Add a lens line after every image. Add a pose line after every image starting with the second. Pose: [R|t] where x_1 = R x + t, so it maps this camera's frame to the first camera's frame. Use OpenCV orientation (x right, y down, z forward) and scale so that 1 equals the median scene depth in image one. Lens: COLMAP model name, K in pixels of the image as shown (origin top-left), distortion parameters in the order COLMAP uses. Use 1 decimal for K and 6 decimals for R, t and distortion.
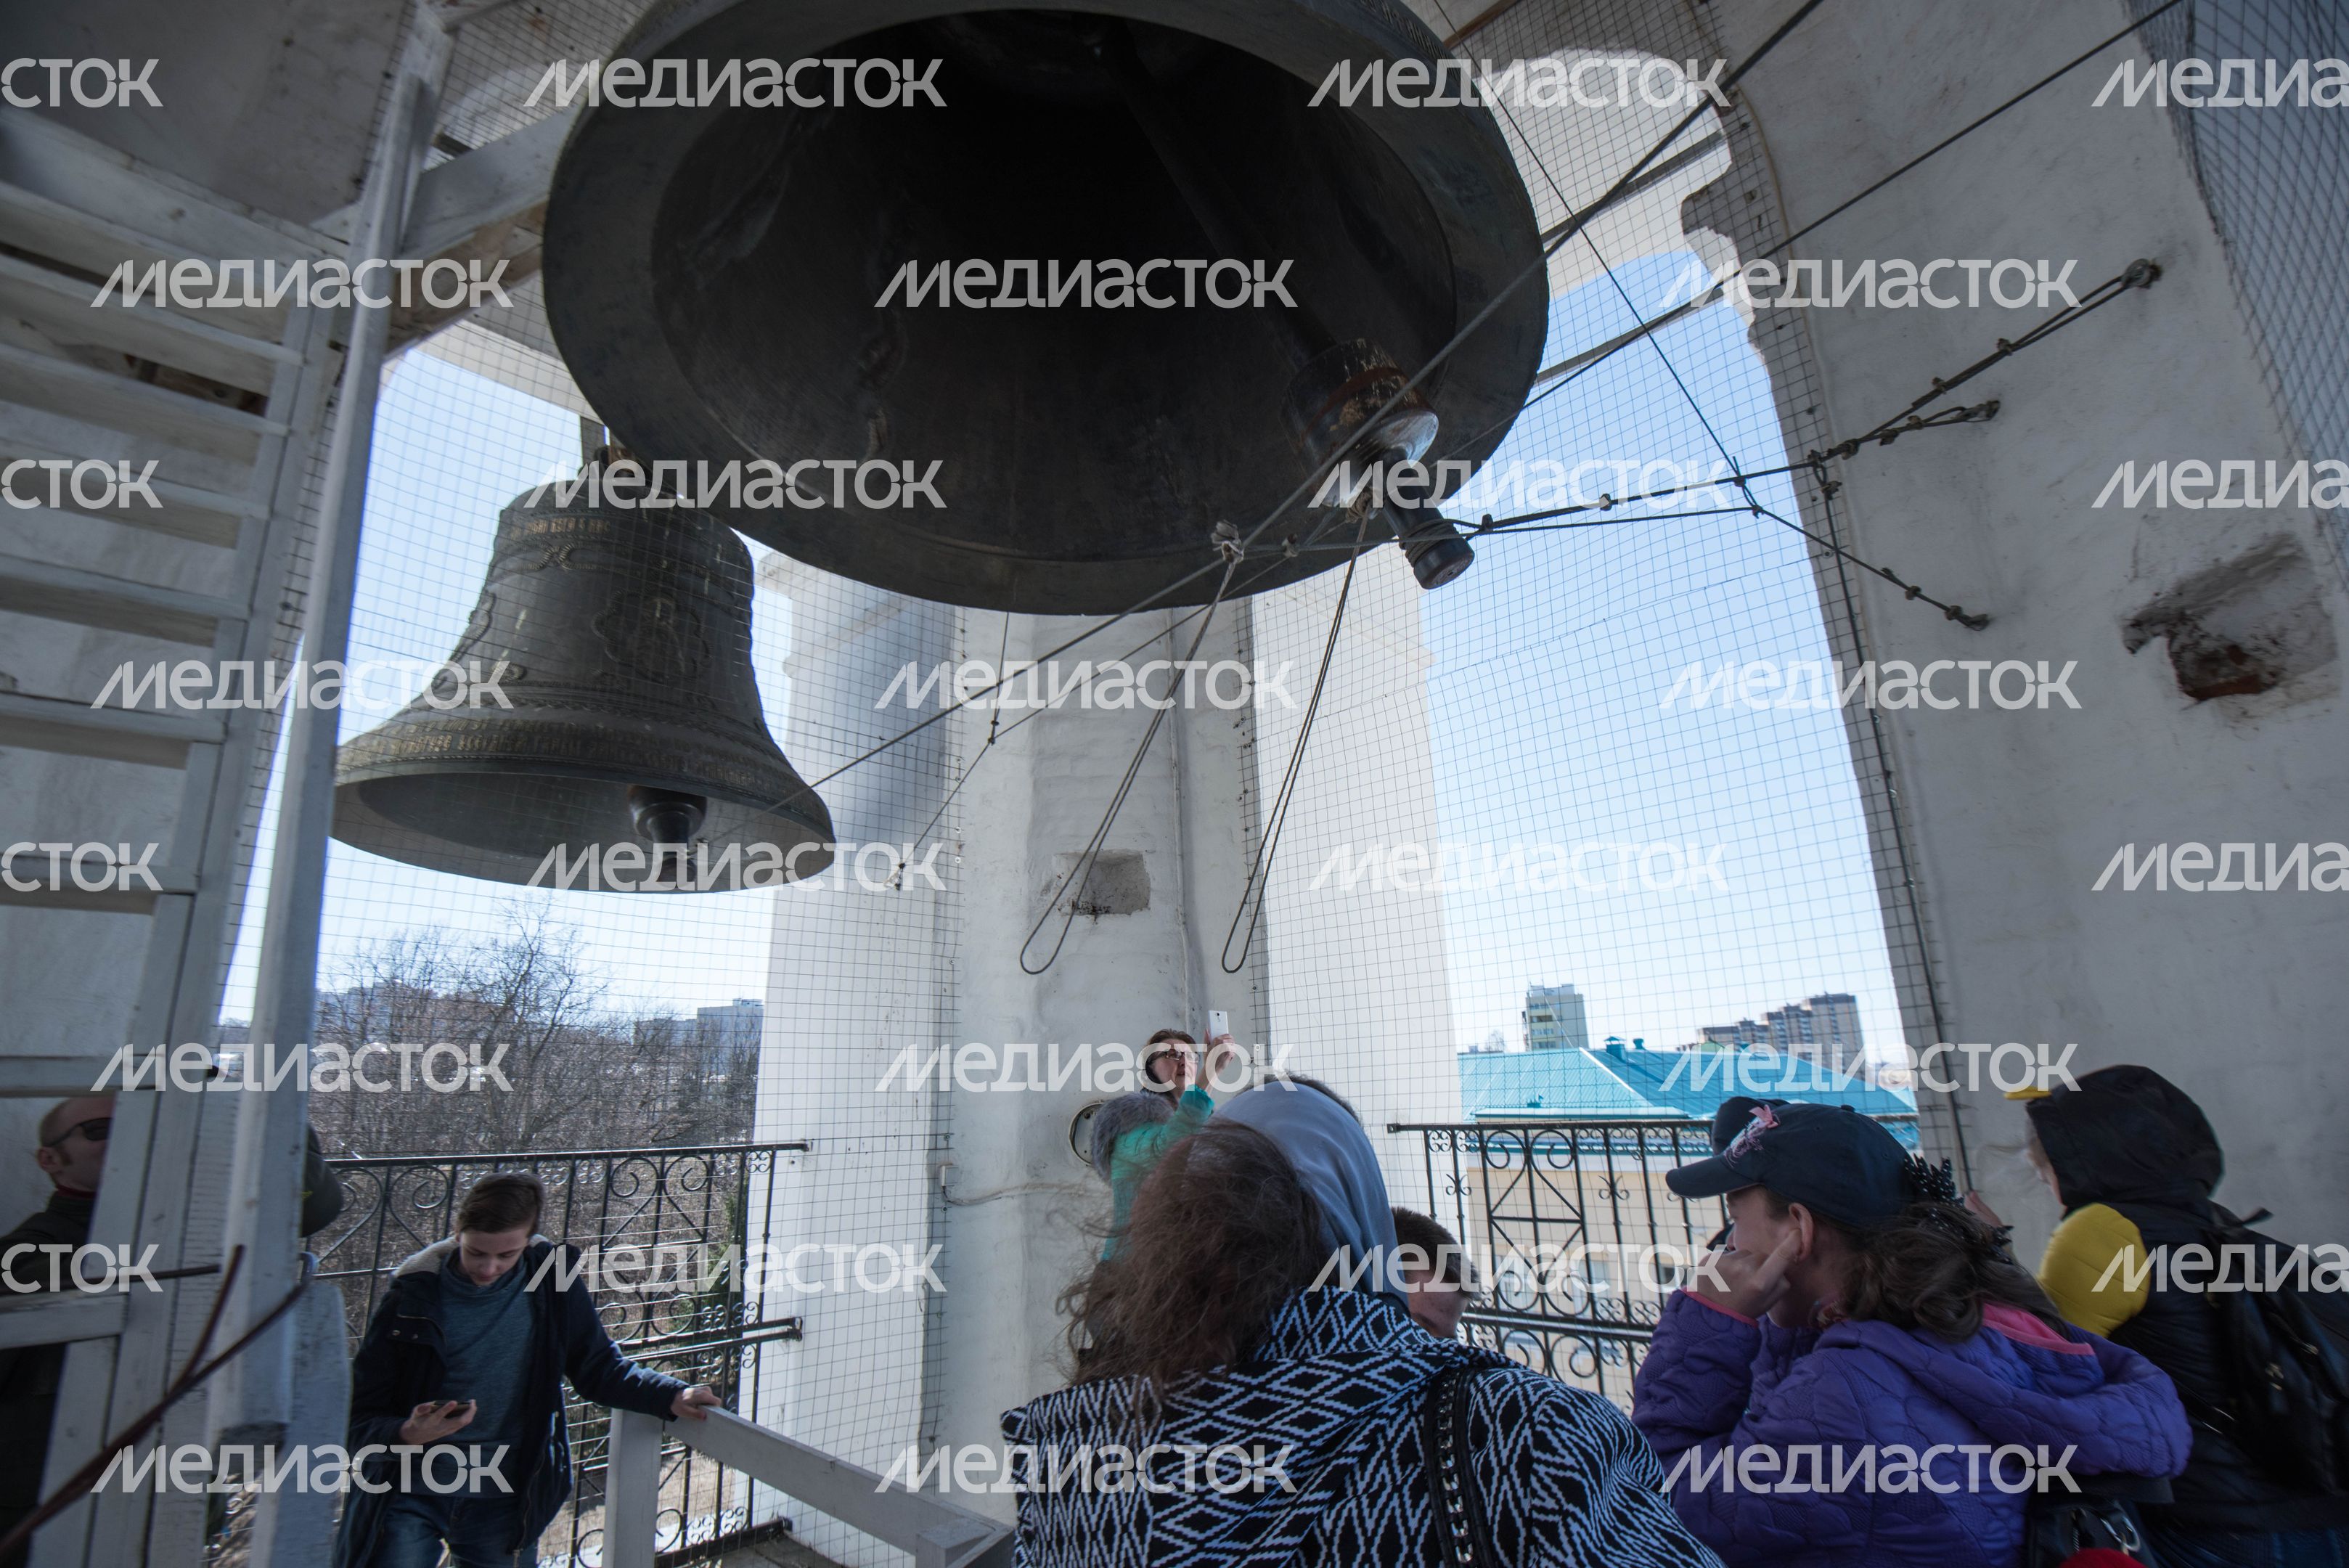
lens RADIAL K [[1092.7, 0, 1174.5], [0, 1092.7, 784.0], [0, 0, 1]] dist [0.000444, -0.000572]
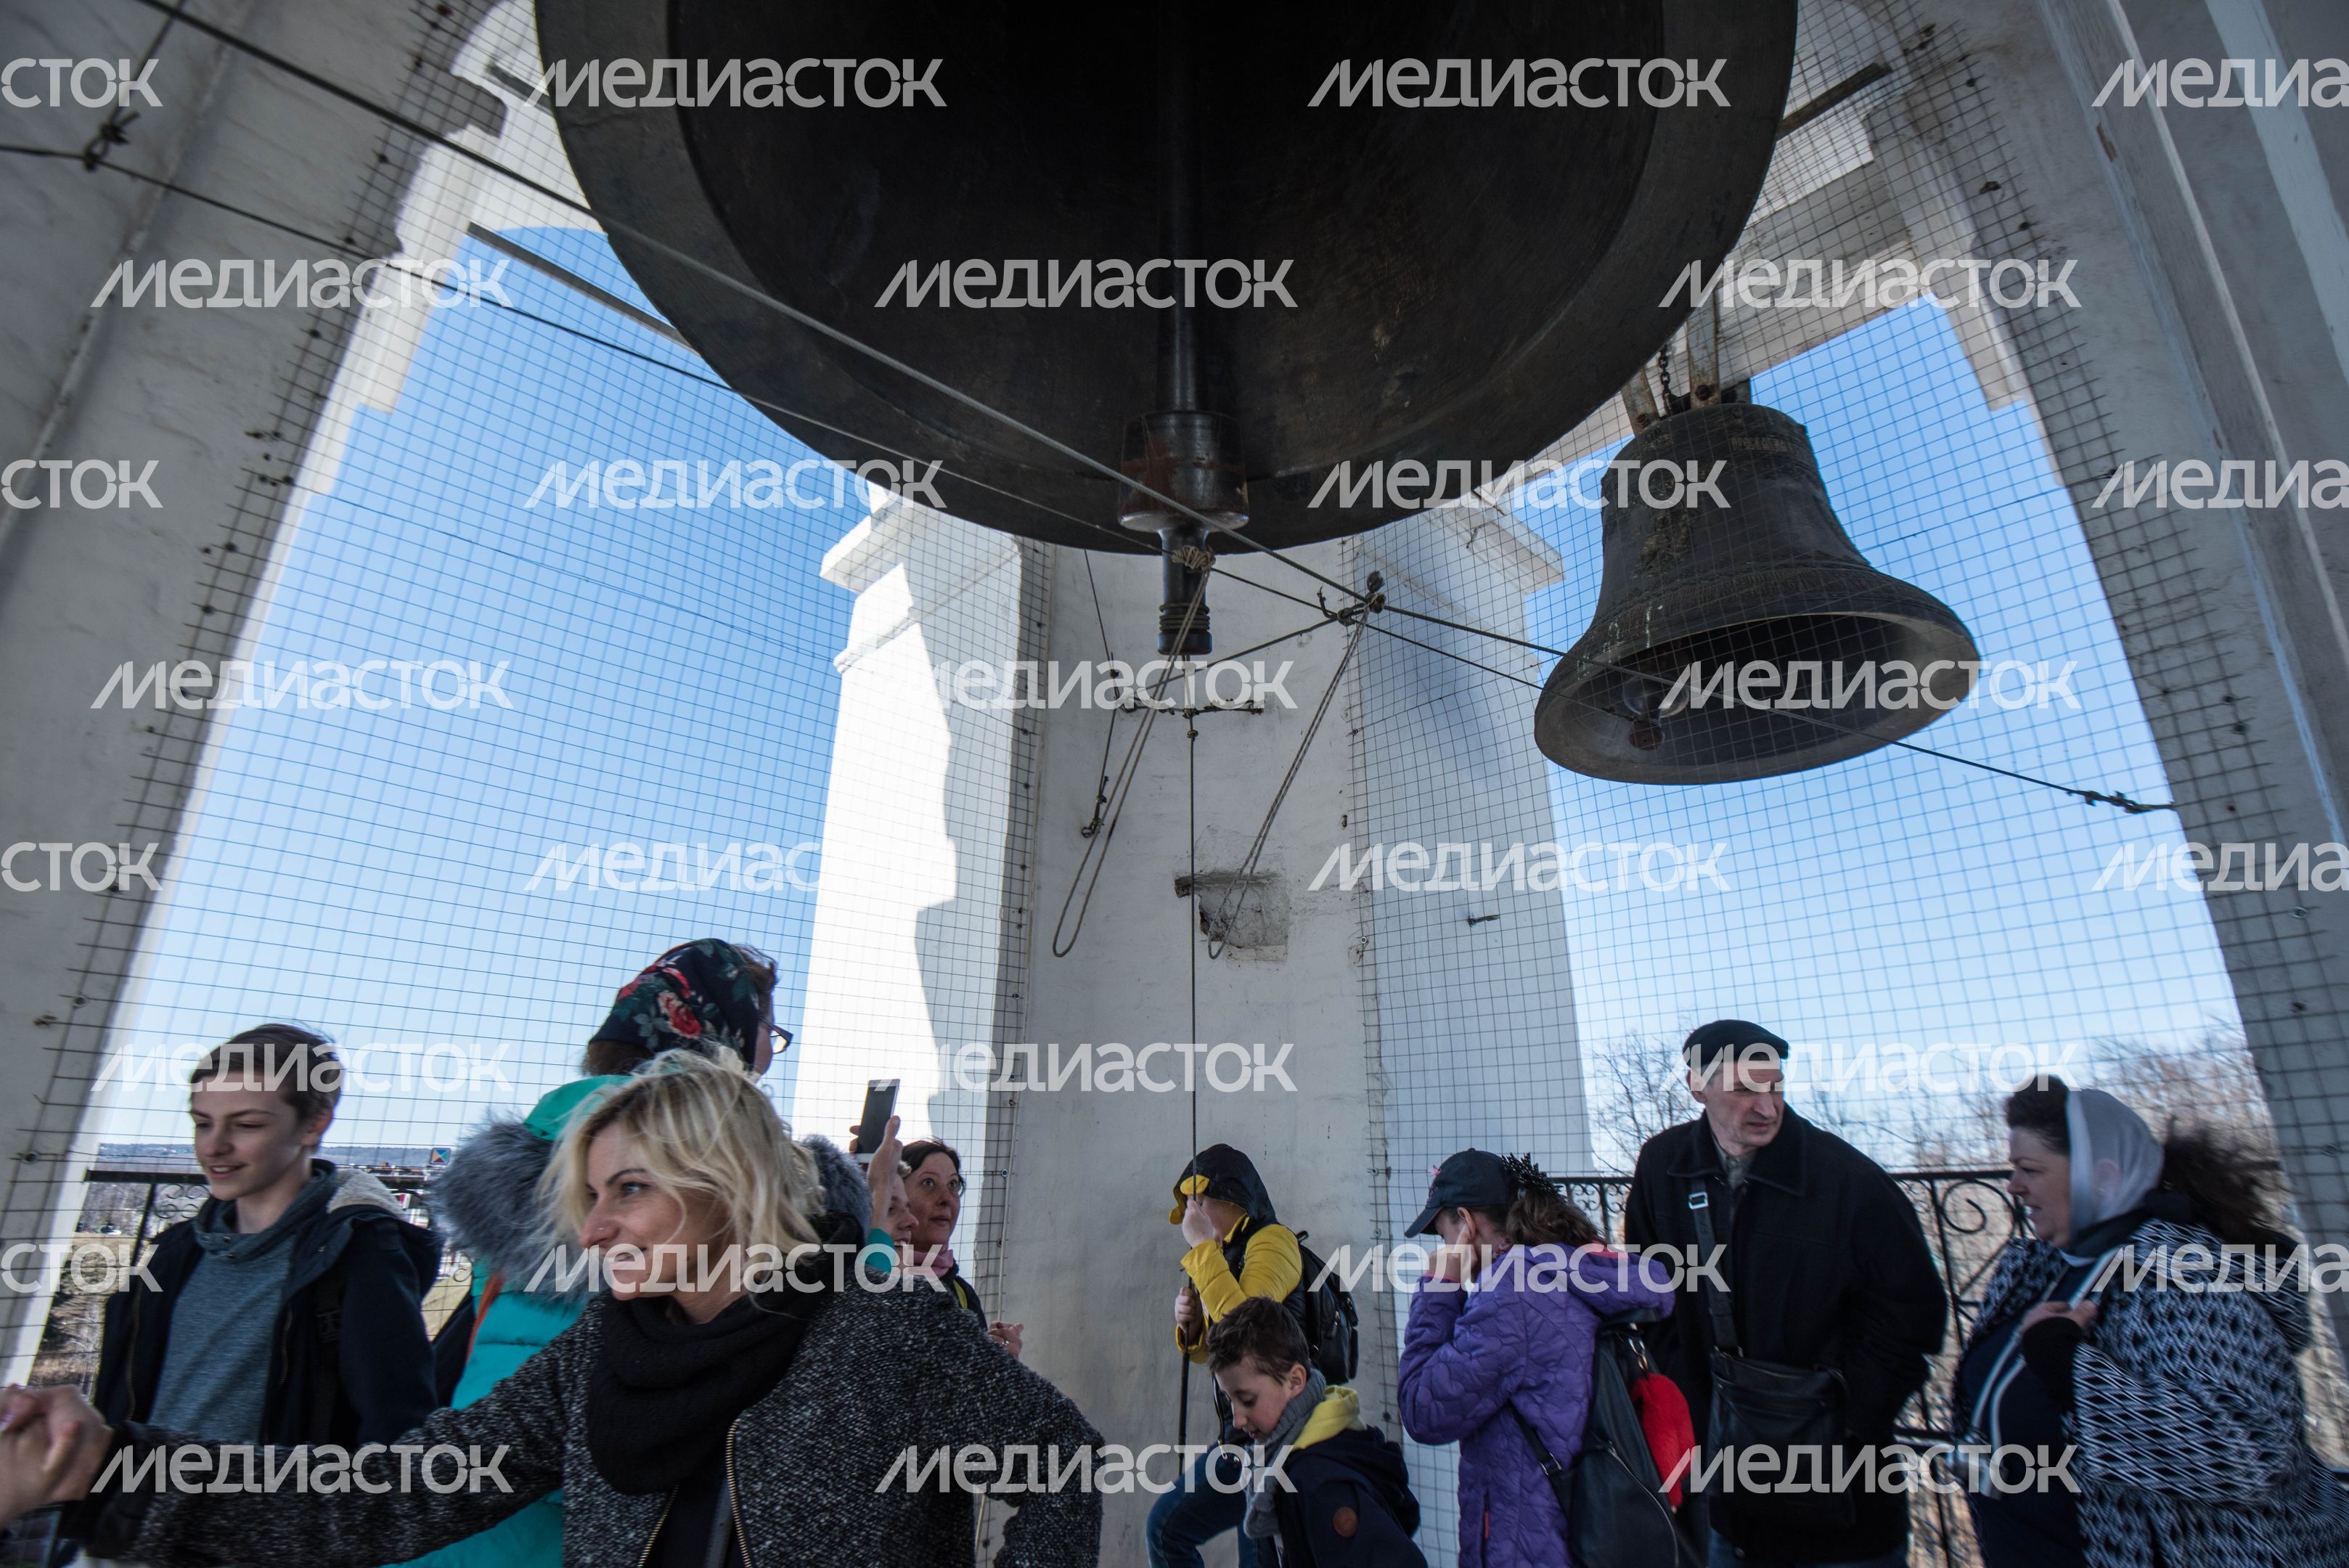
lens RADIAL K [[1092.7, 0, 1174.5], [0, 1092.7, 784.0], [0, 0, 1]] dist [0.000444, -0.000572]
pose [[1.000000, 0.000776, 0.000261, -0.000426], [-0.000776, 1.000000, 0.000474, -0.475164], [-0.000261, -0.000474, 1.000000, -0.000096]]
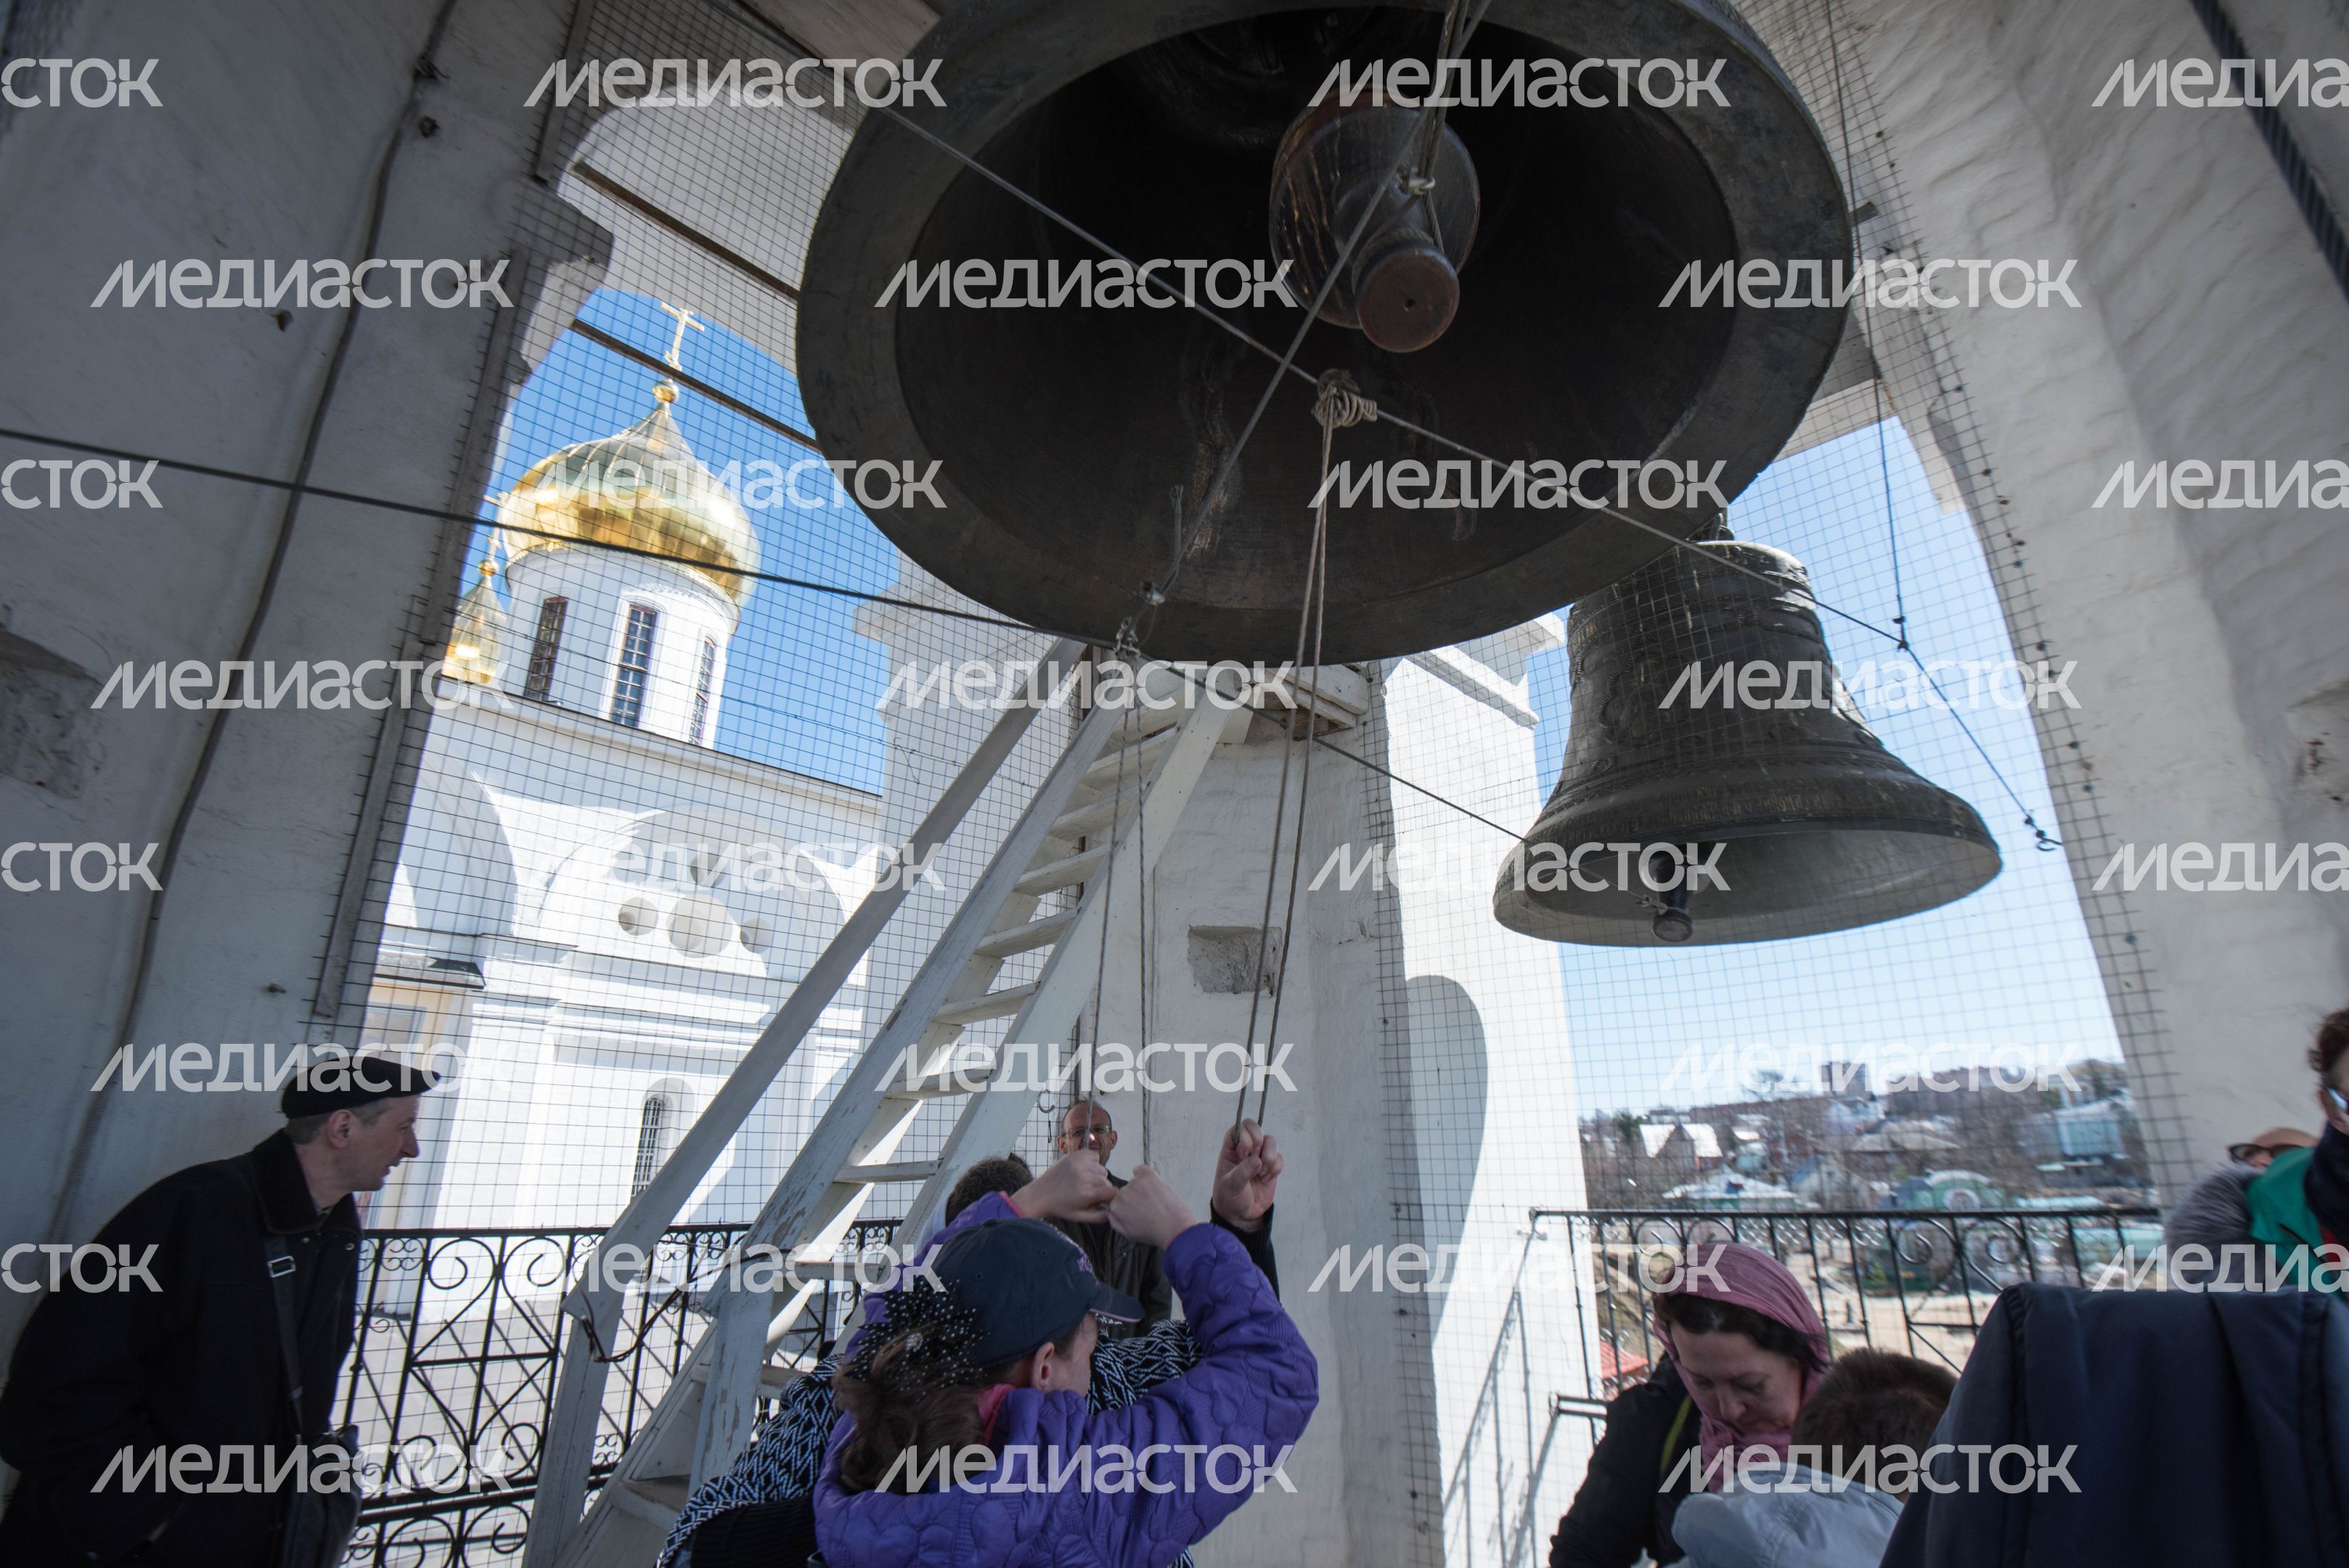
lens RADIAL K [[1093.8, 0, 1174.5], [0, 1093.8, 784.0], [0, 0, 1]] dist [-0.001309, 0.000199]
pose [[1.000000, 0.000390, 0.000135, -0.000581], [-0.000390, 1.000000, -0.000249, -0.716238], [-0.000135, 0.000249, 1.000000, 0.000037]]
